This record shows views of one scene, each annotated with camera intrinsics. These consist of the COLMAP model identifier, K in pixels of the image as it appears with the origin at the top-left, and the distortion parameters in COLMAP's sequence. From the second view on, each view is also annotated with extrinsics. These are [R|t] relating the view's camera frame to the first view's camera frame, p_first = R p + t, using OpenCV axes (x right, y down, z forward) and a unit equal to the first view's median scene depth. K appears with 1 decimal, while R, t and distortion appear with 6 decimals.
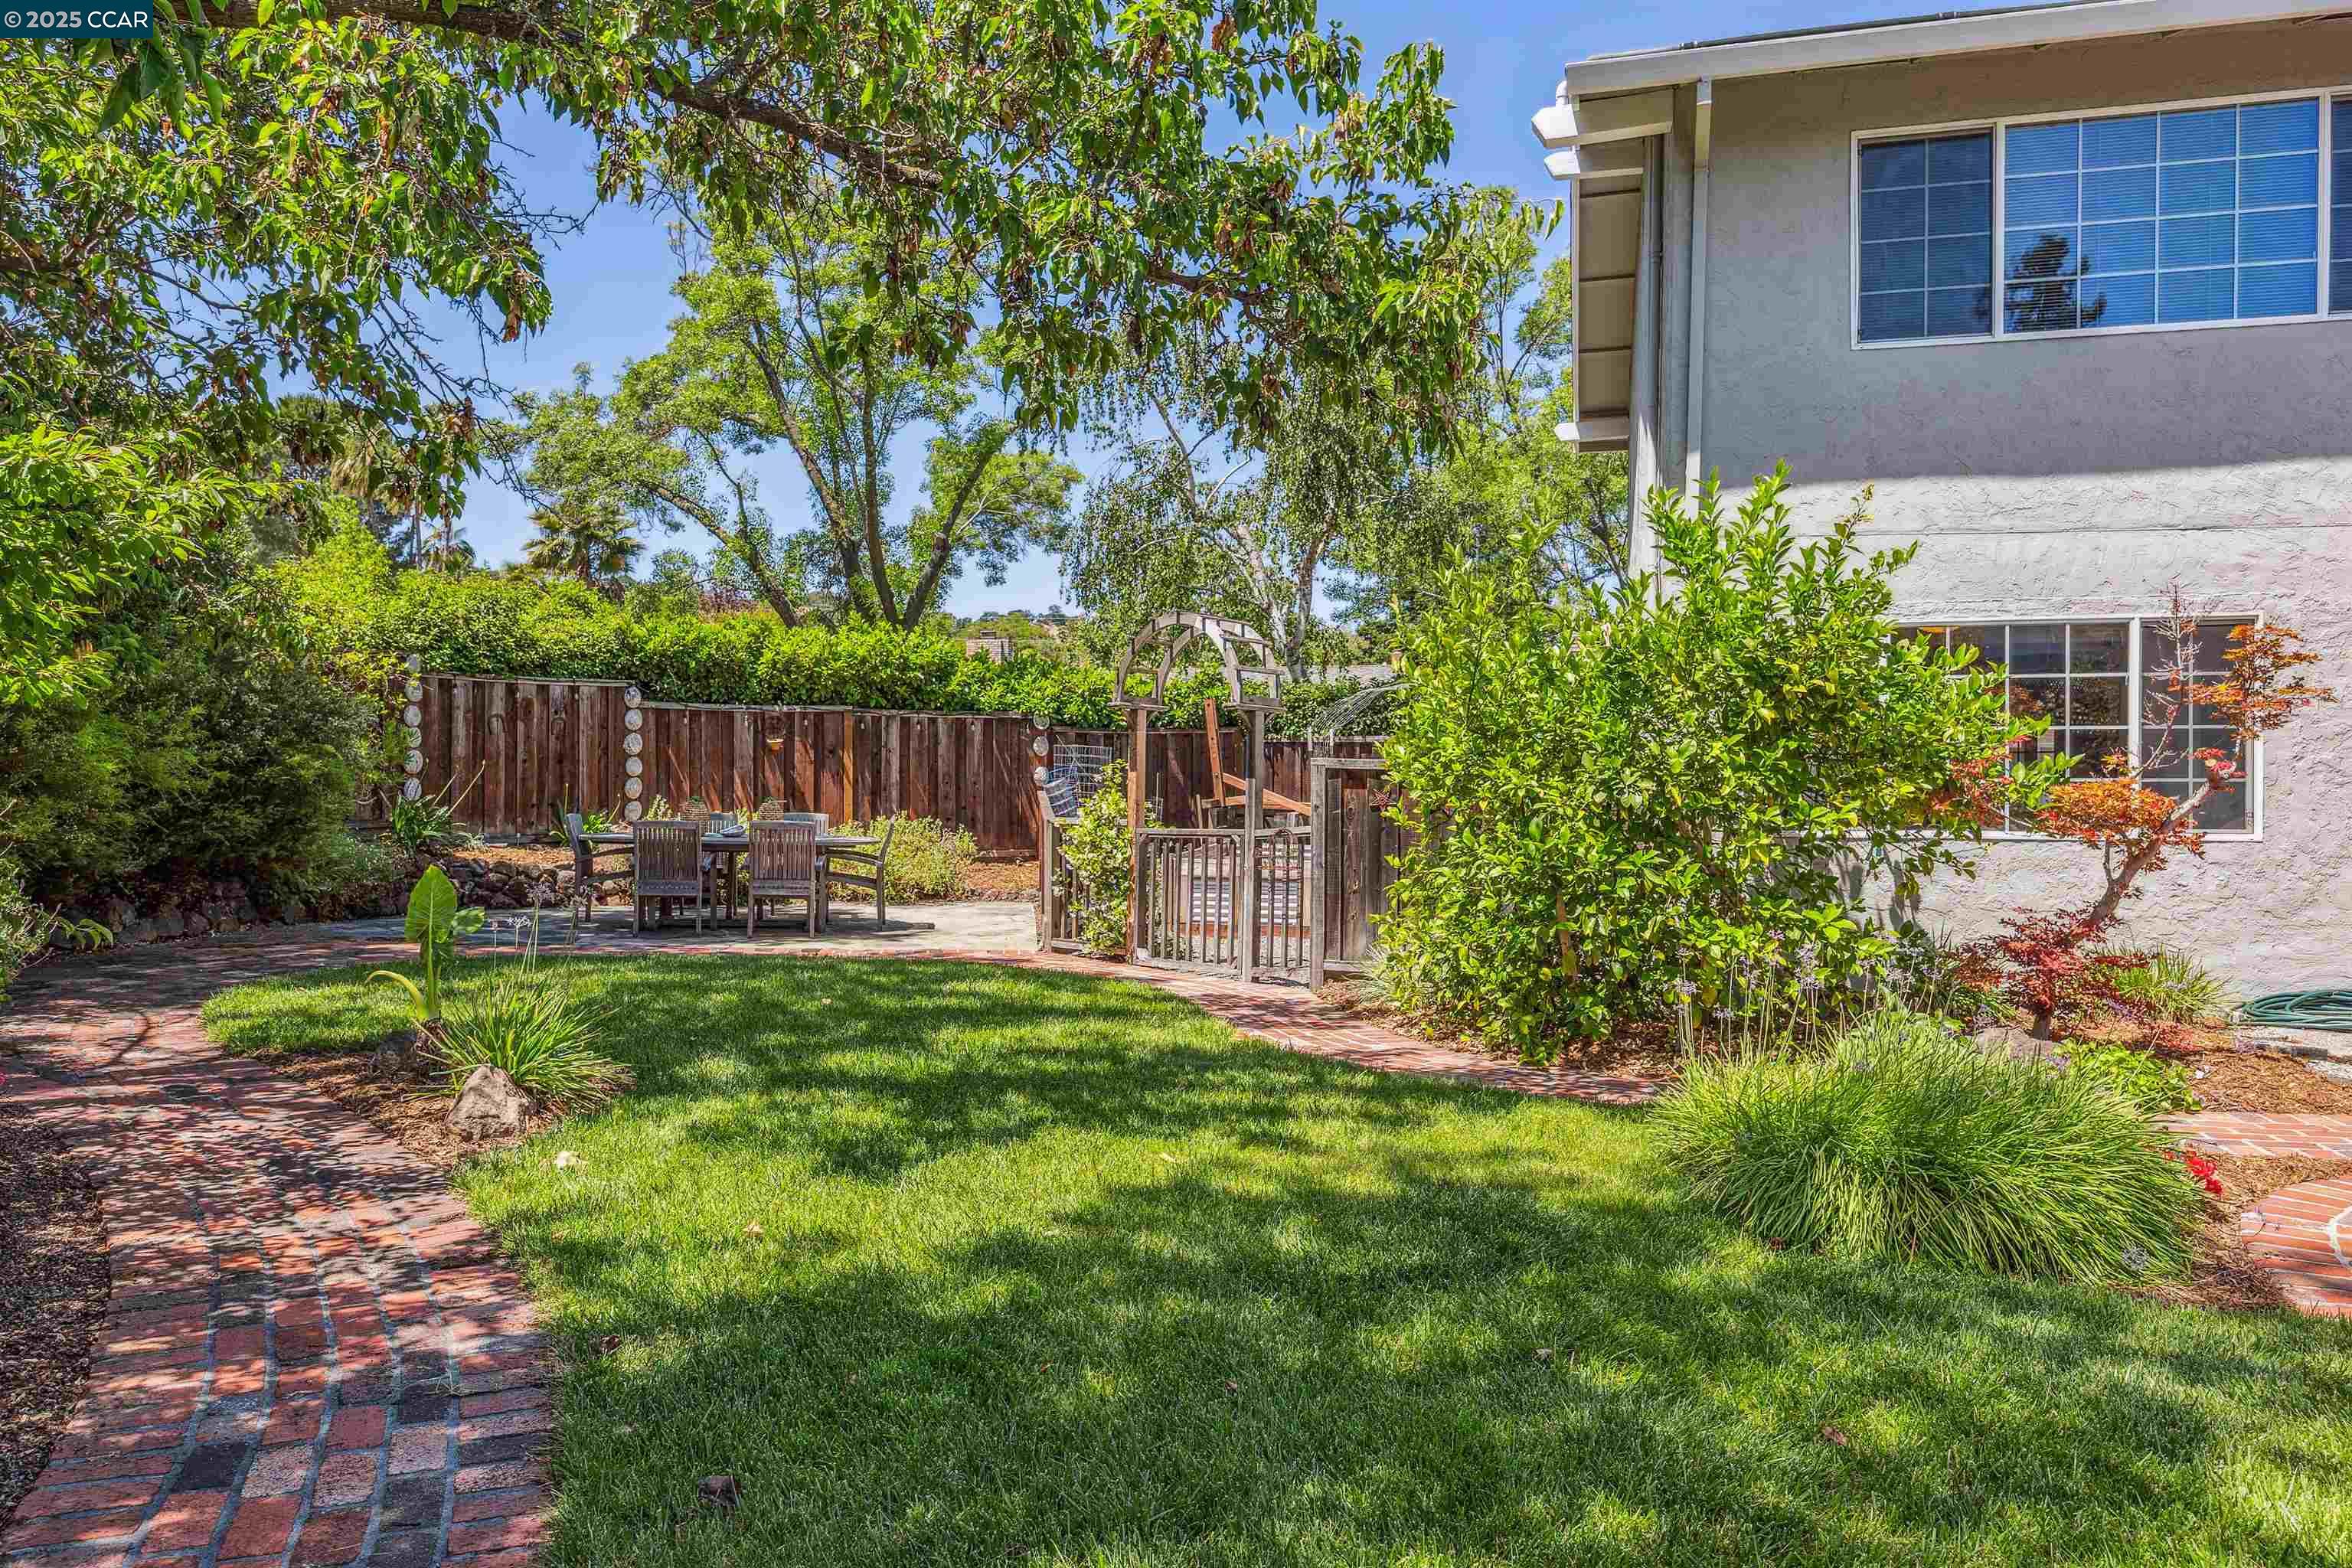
lens RADIAL K [[1540.4, 0, 1196.0], [0, 1540.4, 778.3], [0, 0, 1]] dist [0.000882, 0.003465]
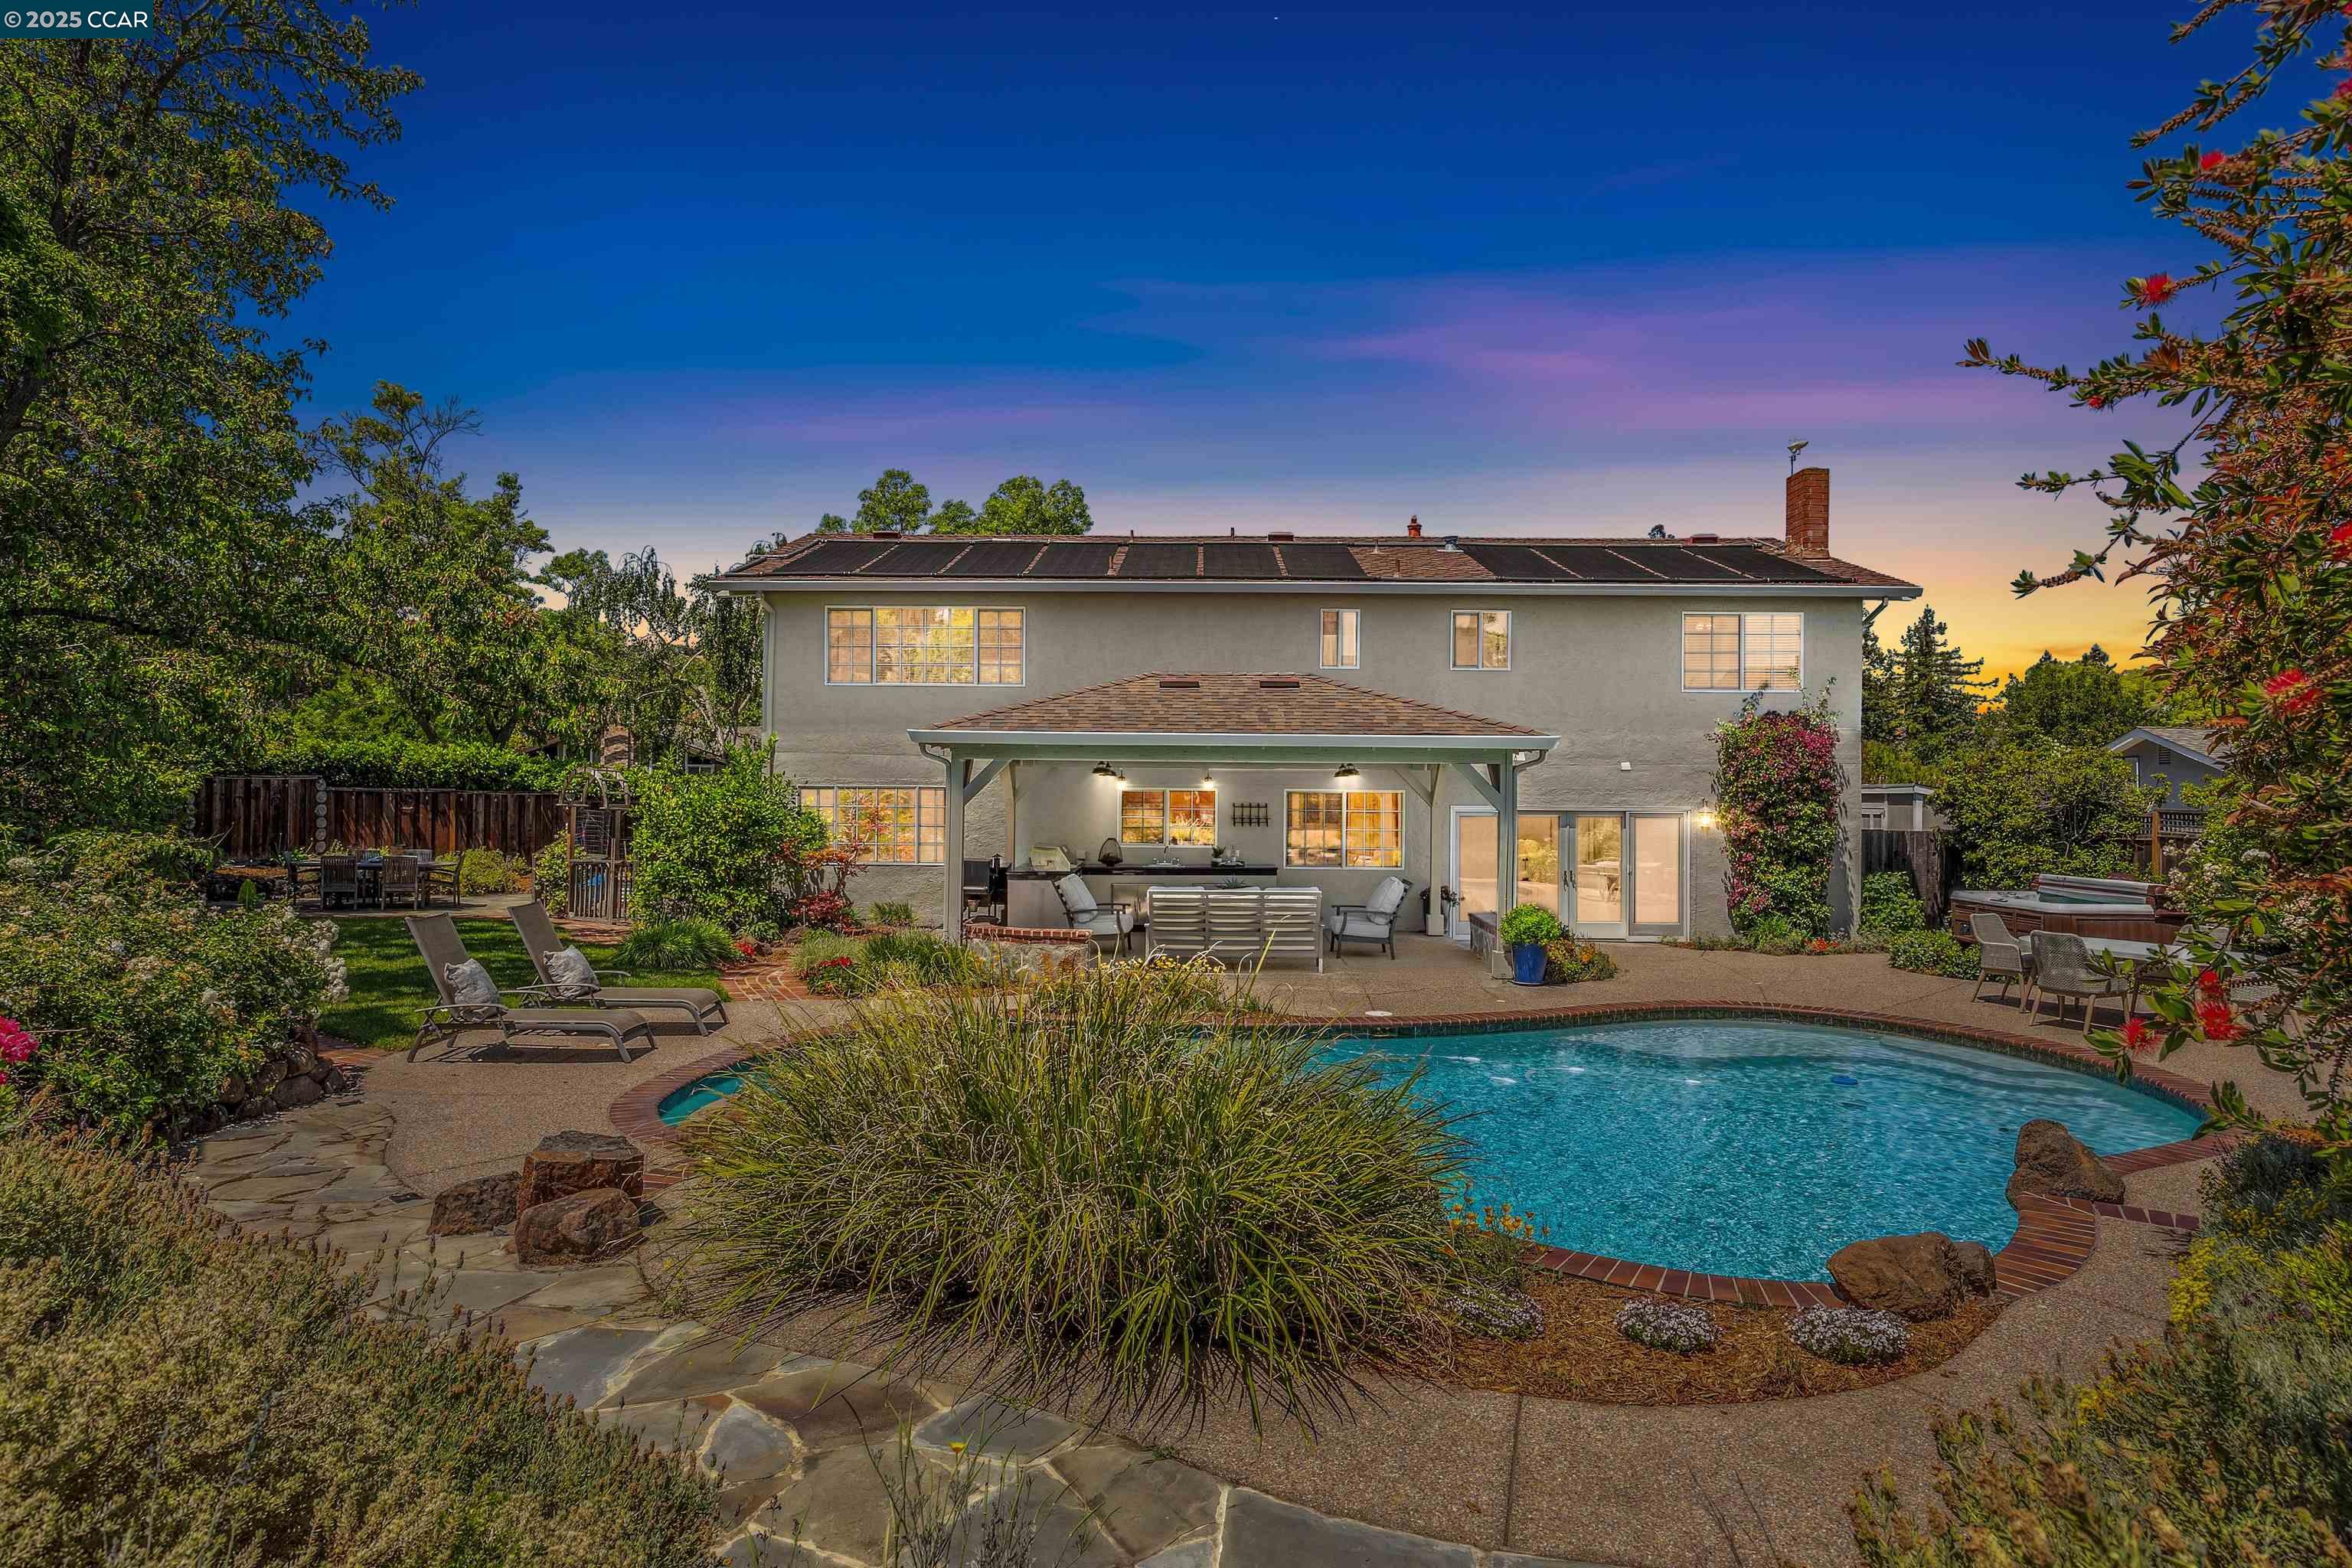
lens RADIAL K [[1285.6, 0, 1168.2], [0, 1285.6, 784.0], [0, 0, 1]] dist [-0.000103, 0.000356]
pose [[0.973020, 0.008216, 0.230573, 0.275527], [-0.006300, 0.999939, -0.009047, -0.048107], [-0.230633, 0.007350, 0.973013, -0.756394]]
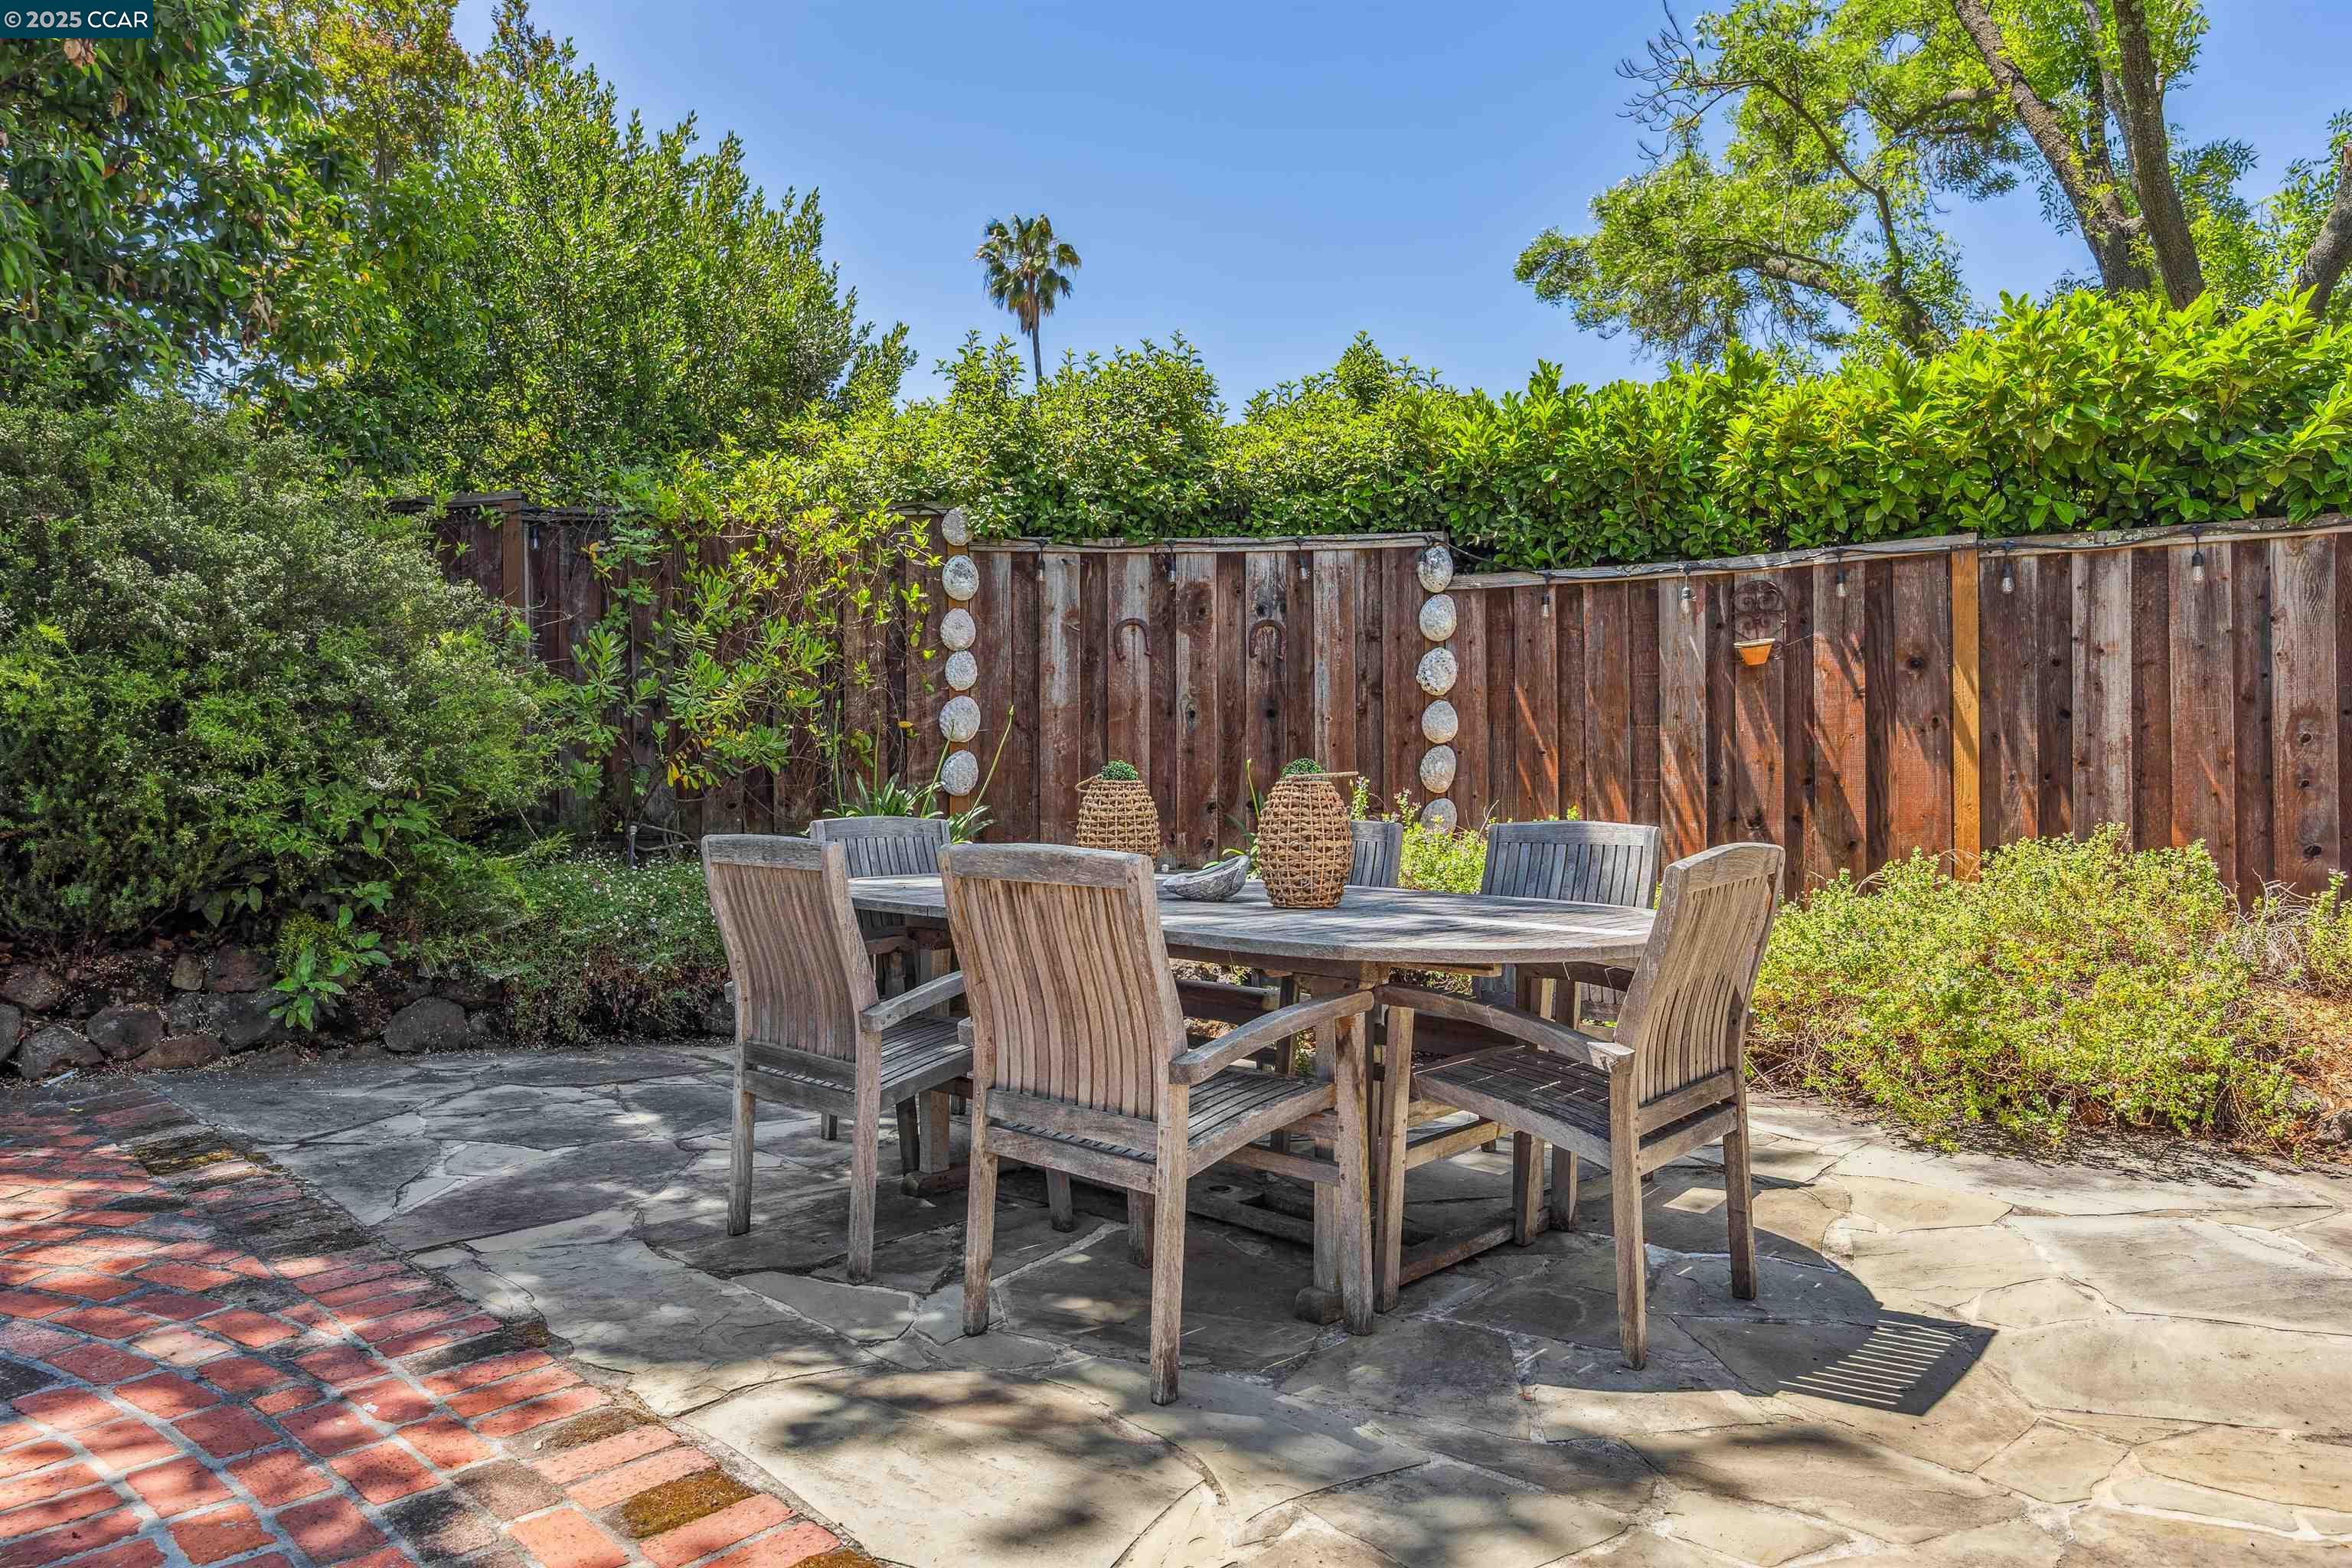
lens RADIAL K [[1540.4, 0, 1174.4], [0, 1540.4, 794.6], [0, 0, 1]] dist [0.000882, 0.003465]
pose [[0.628278, -0.009906, -0.777926, -0.067657], [0.007037, 0.999950, -0.007050, 0.016768], [0.777957, -0.001045, 0.628317, 0.690113]]
